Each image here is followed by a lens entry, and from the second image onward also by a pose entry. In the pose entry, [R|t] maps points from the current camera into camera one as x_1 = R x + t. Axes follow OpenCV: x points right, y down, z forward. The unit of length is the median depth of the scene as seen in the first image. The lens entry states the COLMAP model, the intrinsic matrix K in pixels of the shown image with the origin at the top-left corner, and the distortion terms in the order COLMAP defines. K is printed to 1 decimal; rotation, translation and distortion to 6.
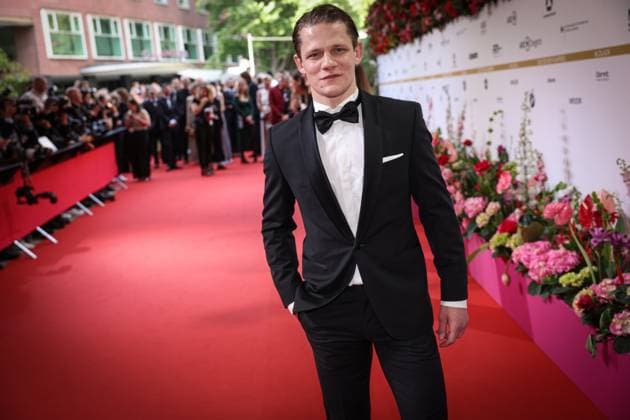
lens RADIAL K [[659.2, 0, 315.0], [0, 659.2, 210.0], [0, 0, 1]] dist [0.053216, -0.000382]
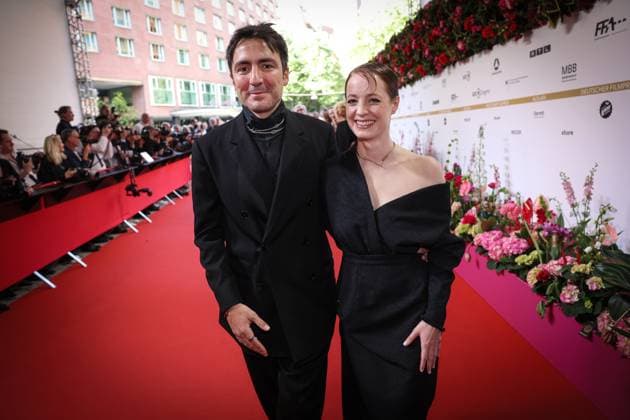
lens RADIAL K [[421.0, 0, 315.0], [0, 421.0, 210.0], [0, 0, 1]] dist [-0.102725, 0.084086]
pose [[0.999708, 0.024144, -0.000711, -0.019906], [-0.024132, 0.999627, 0.012814, 0.000847], [0.001020, -0.012793, 0.999918, 0.067079]]
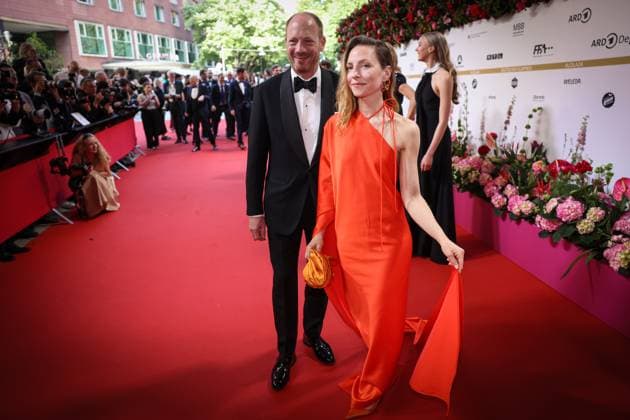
lens RADIAL K [[421.0, 0, 315.0], [0, 421.0, 210.0], [0, 0, 1]] dist [-0.102725, 0.084086]
pose [[0.990200, 0.020372, 0.138165, -0.127014], [-0.034439, 0.994371, 0.100199, -0.032955], [-0.135346, -0.103975, 0.985328, 0.302030]]
